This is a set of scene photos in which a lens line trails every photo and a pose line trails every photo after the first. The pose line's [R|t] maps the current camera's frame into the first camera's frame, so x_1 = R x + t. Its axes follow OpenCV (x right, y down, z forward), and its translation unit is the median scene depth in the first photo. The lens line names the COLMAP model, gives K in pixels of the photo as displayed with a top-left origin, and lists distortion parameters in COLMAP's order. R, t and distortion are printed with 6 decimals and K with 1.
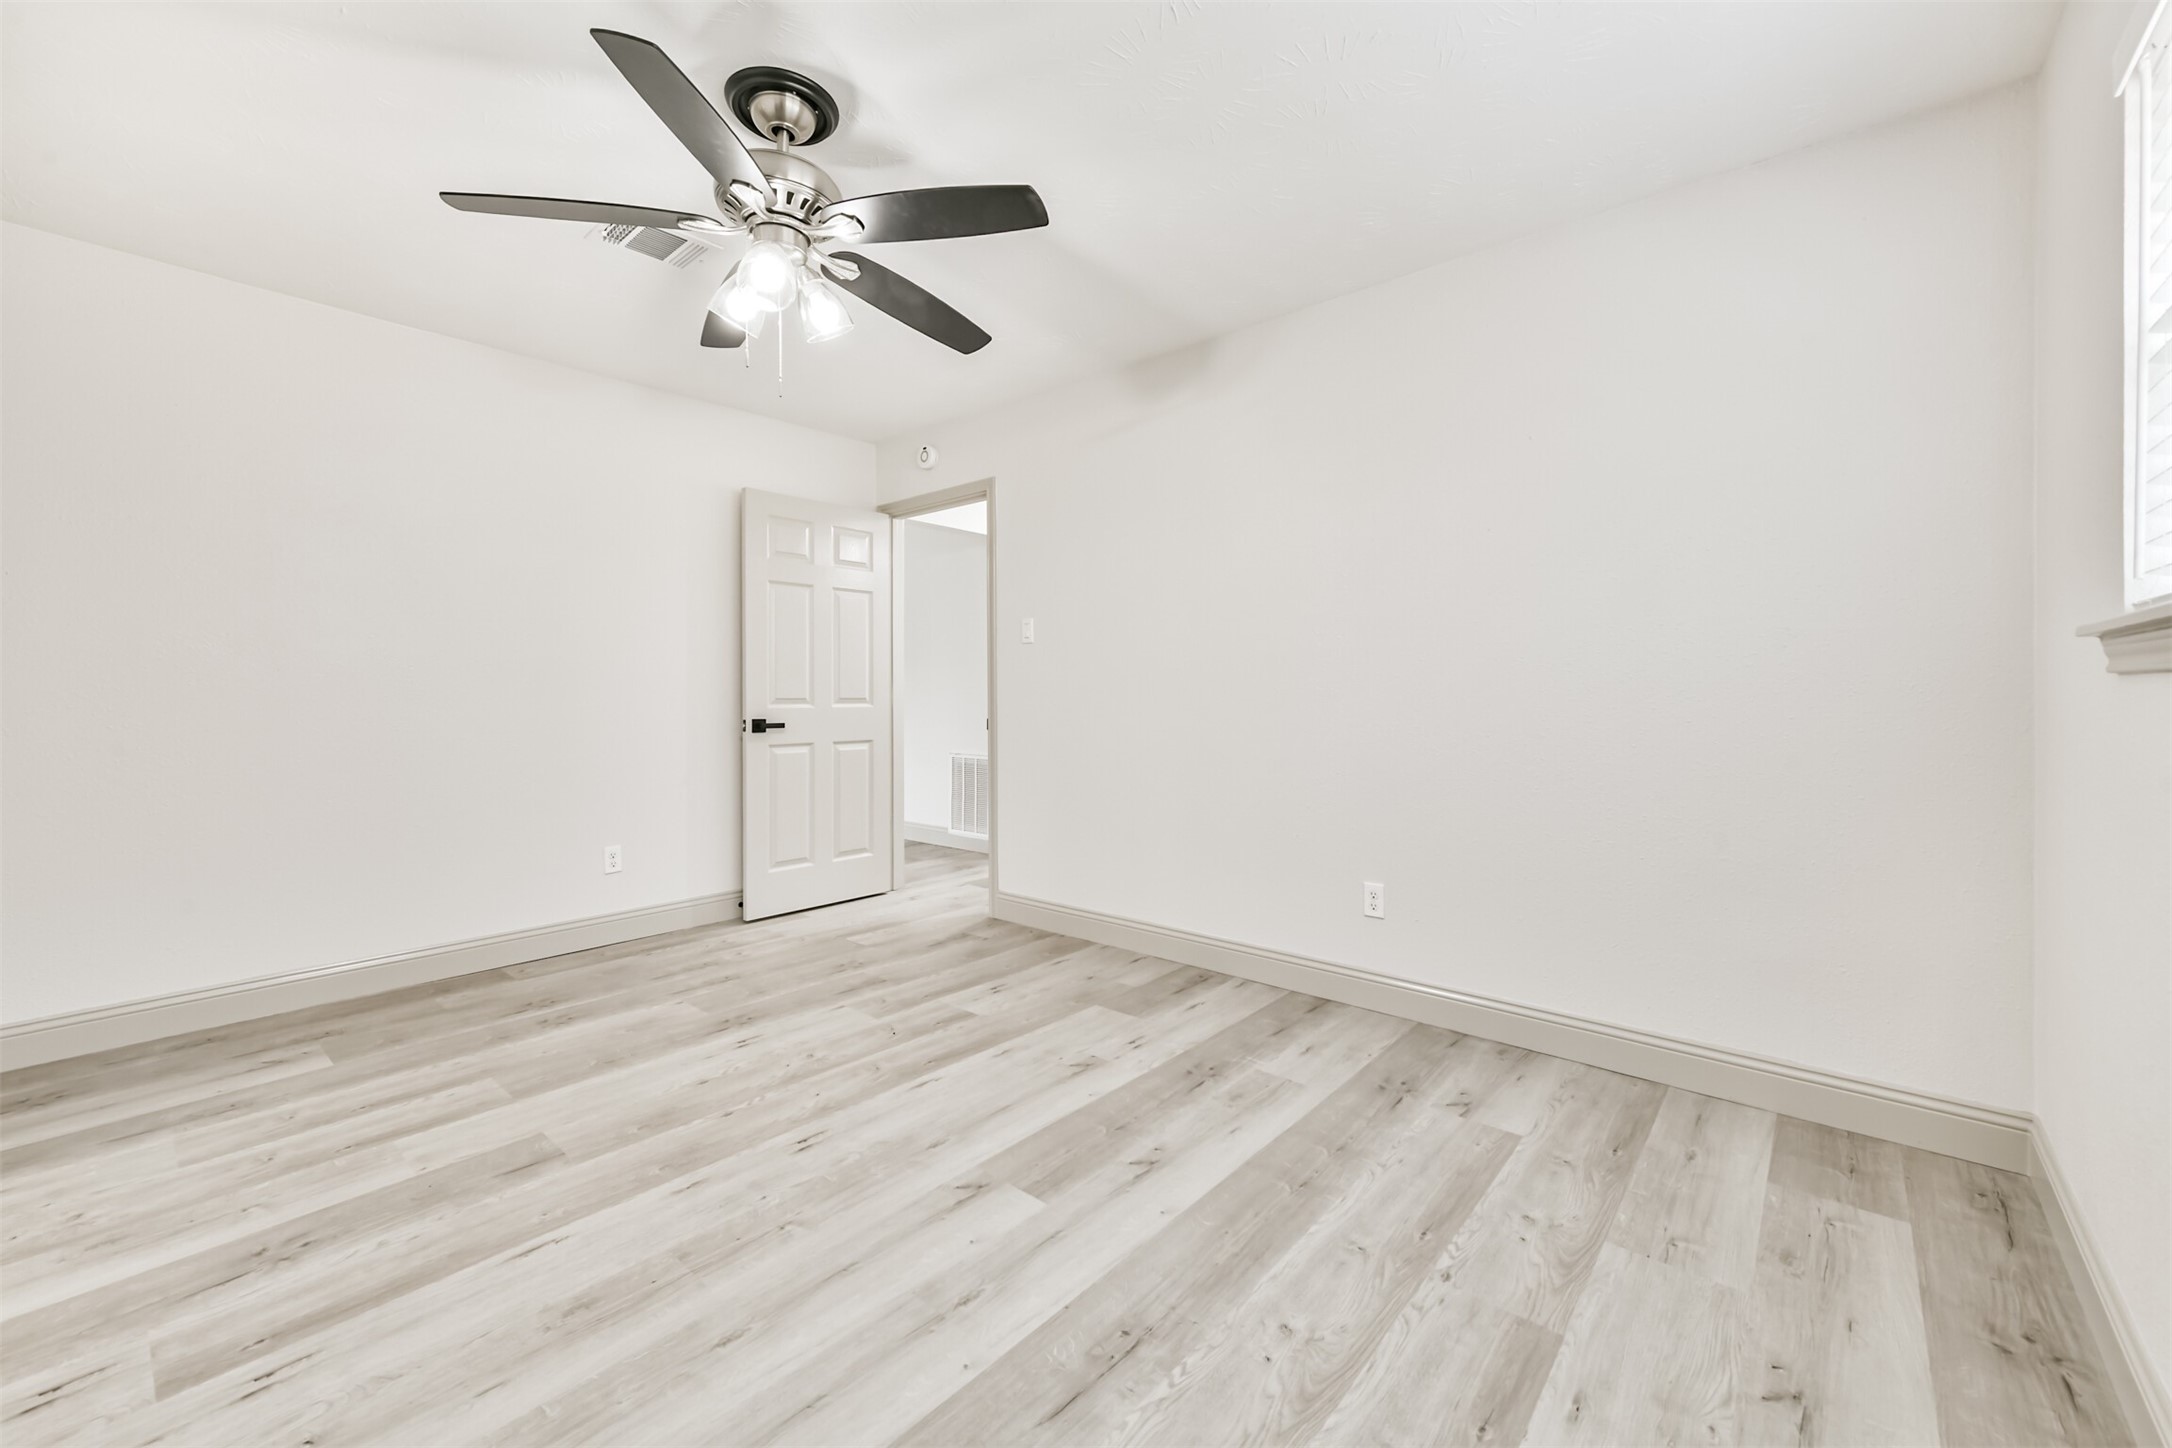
lens RADIAL K [[858.4, 0, 1101.1], [0, 858.4, 740.0], [0, 0, 1]] dist [0.009504, -0.000090]
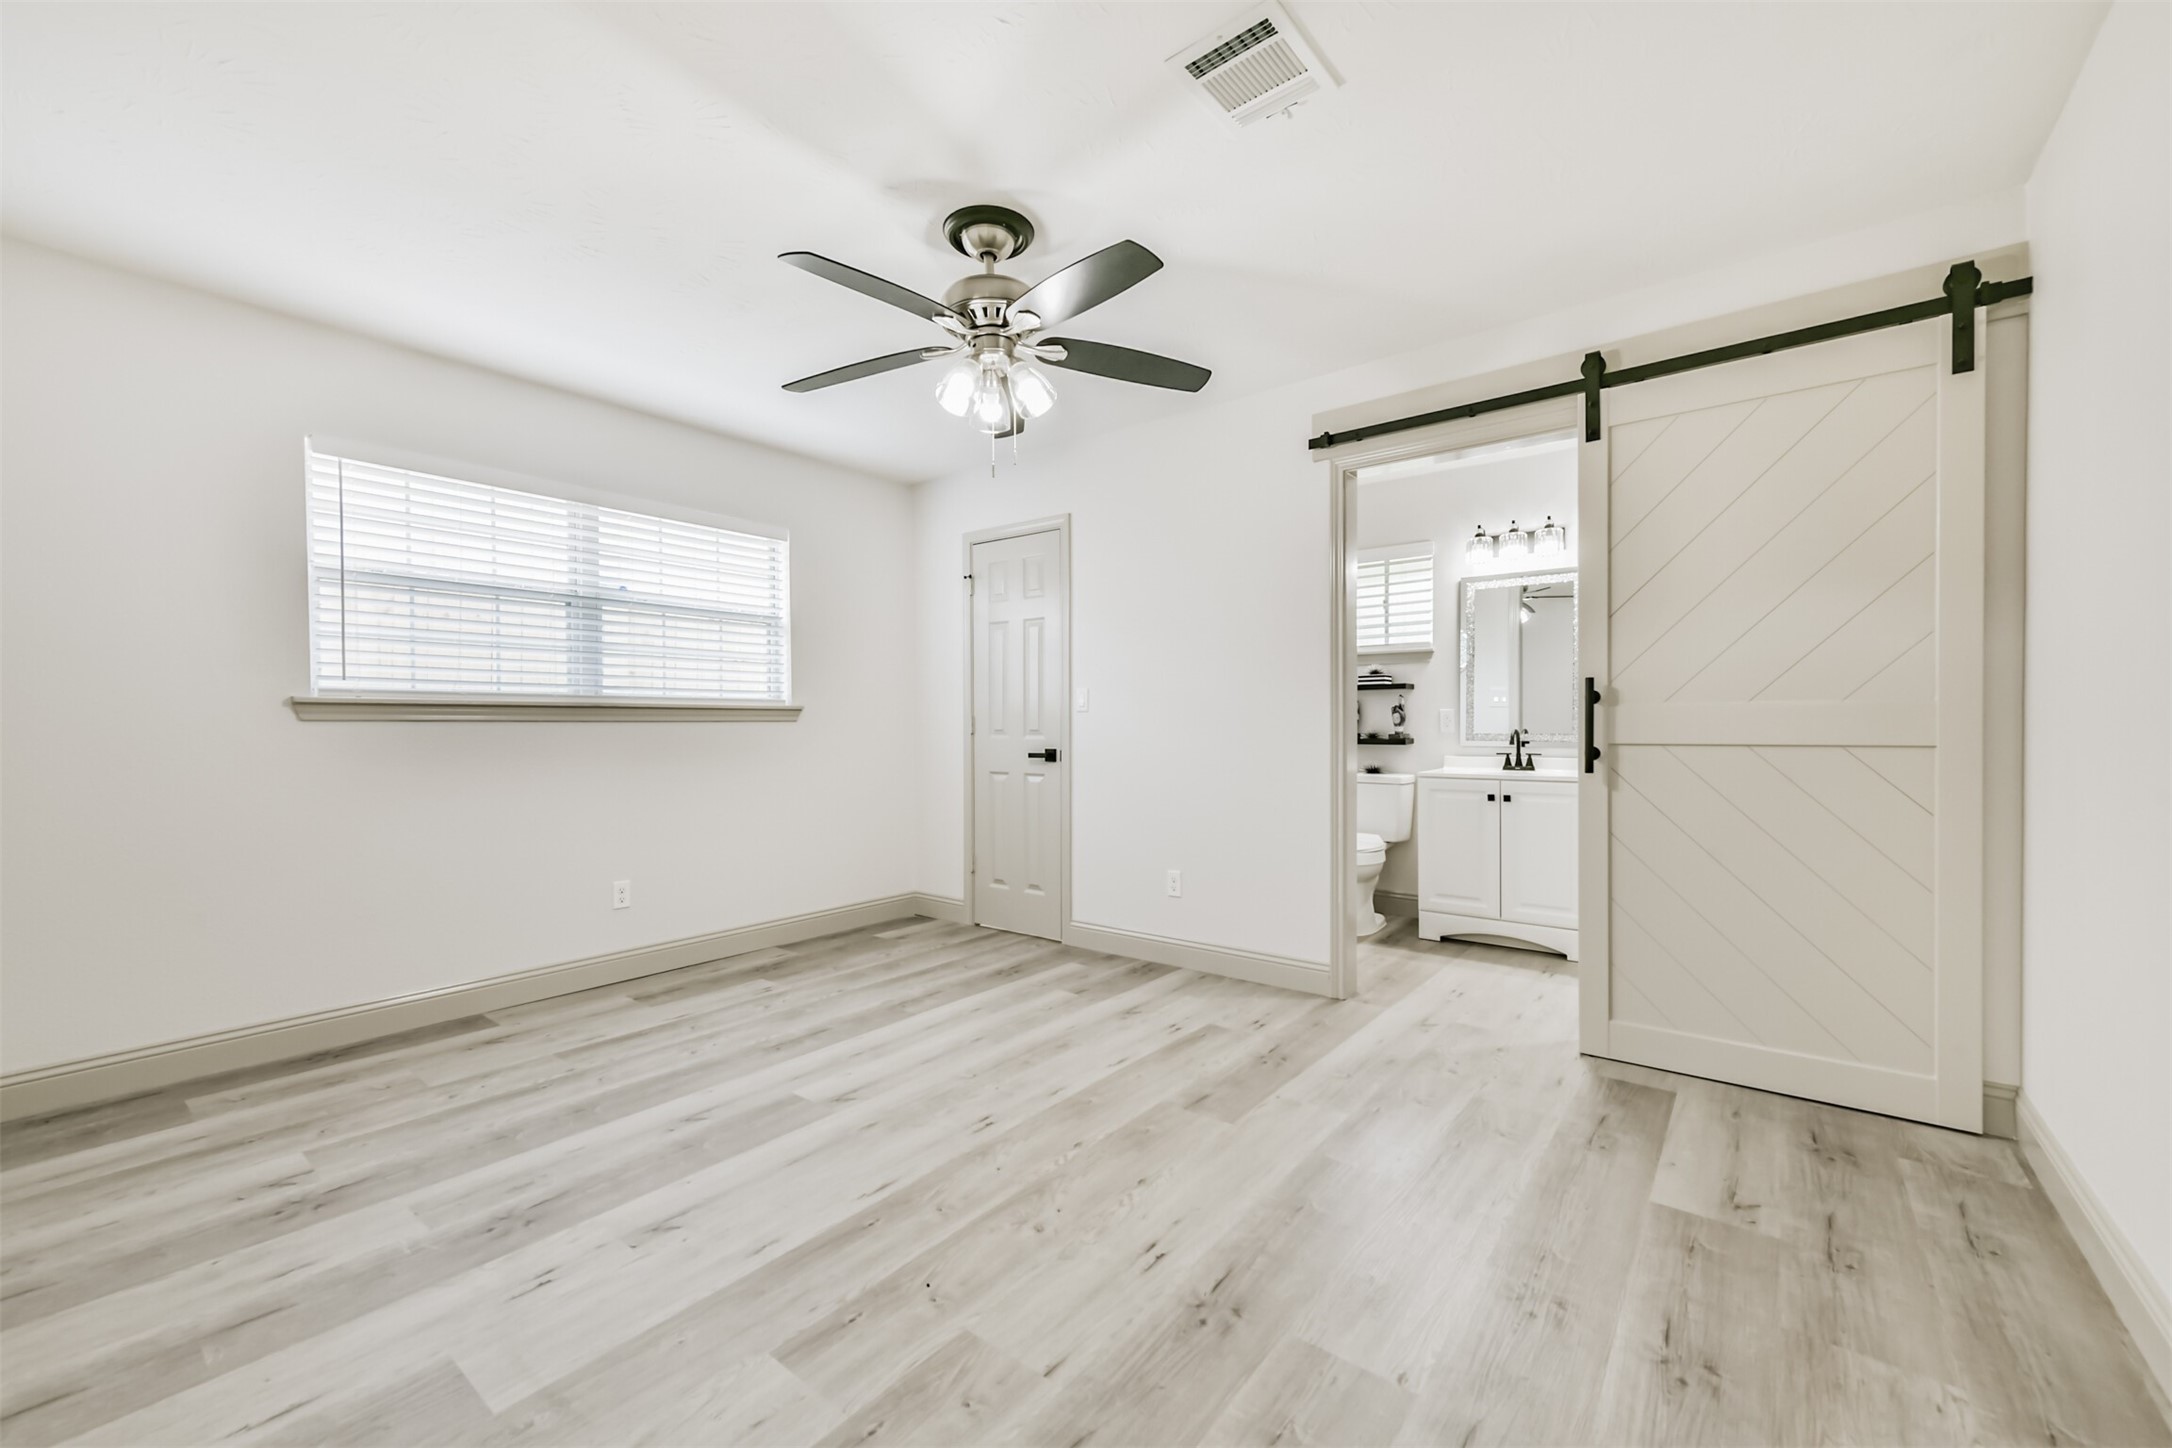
lens RADIAL K [[858.4, 0, 1096.0], [0, 858.4, 732.4], [0, 0, 1]] dist [0.009504, -0.000090]
pose [[-0.999171, 0.008409, -0.039841, -0.425949], [0.005905, 0.998025, 0.062546, -0.107030], [0.040288, 0.062259, -0.997247, 1.999853]]
